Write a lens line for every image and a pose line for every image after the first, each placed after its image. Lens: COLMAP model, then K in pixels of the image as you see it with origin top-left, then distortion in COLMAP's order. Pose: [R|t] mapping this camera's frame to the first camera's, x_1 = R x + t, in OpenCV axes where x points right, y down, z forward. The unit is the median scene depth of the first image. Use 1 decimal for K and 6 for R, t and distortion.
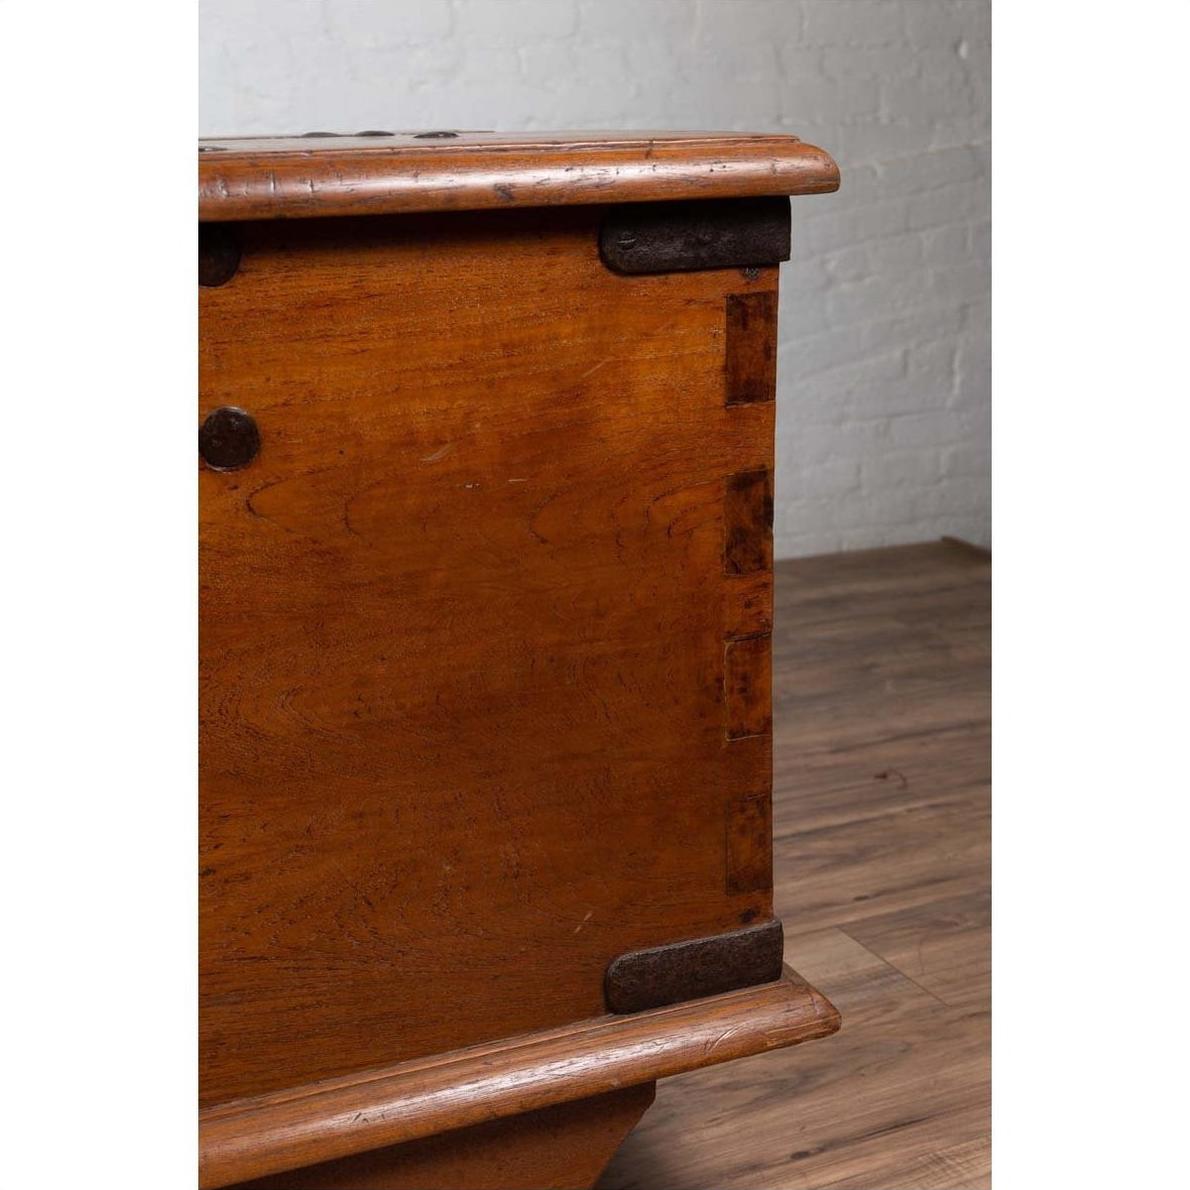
lens RADIAL K [[1758.0, 0, 566.7], [0, 1758.0, 561.2], [0, 0, 1]] dist [0.014439, 0.011611]
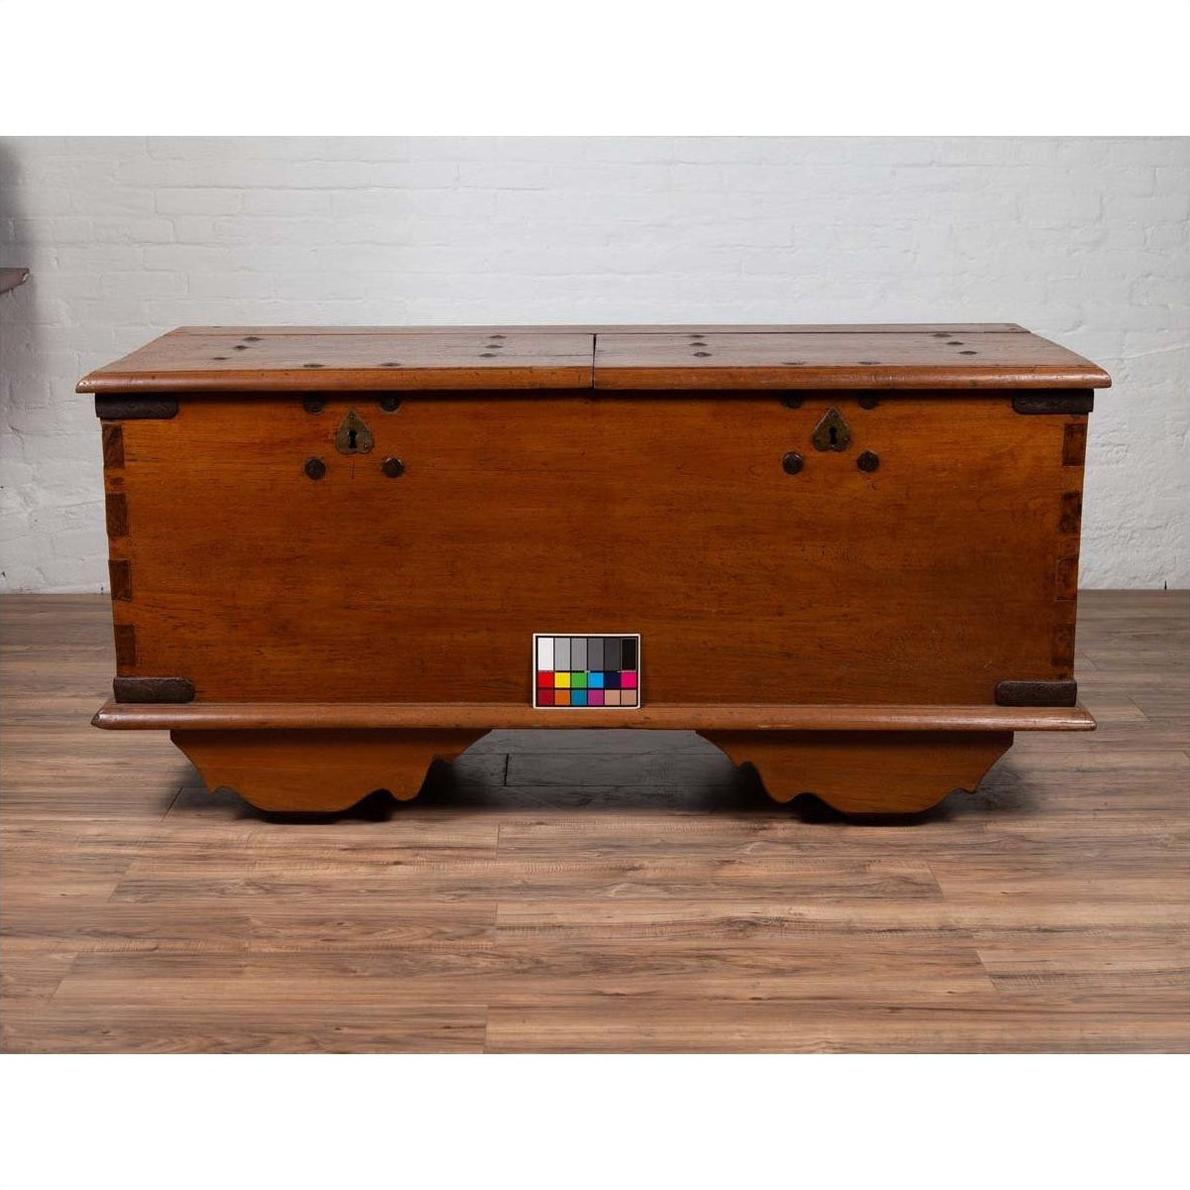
lens RADIAL K [[1758.0, 0, 566.7], [0, 1758.0, 561.2], [0, 0, 1]] dist [0.014439, 0.011611]
pose [[0.916832, 0.098357, -0.386969, 0.441842], [-0.117097, 0.992803, -0.025091, 0.202361], [0.381716, 0.068318, 0.921751, -1.667721]]
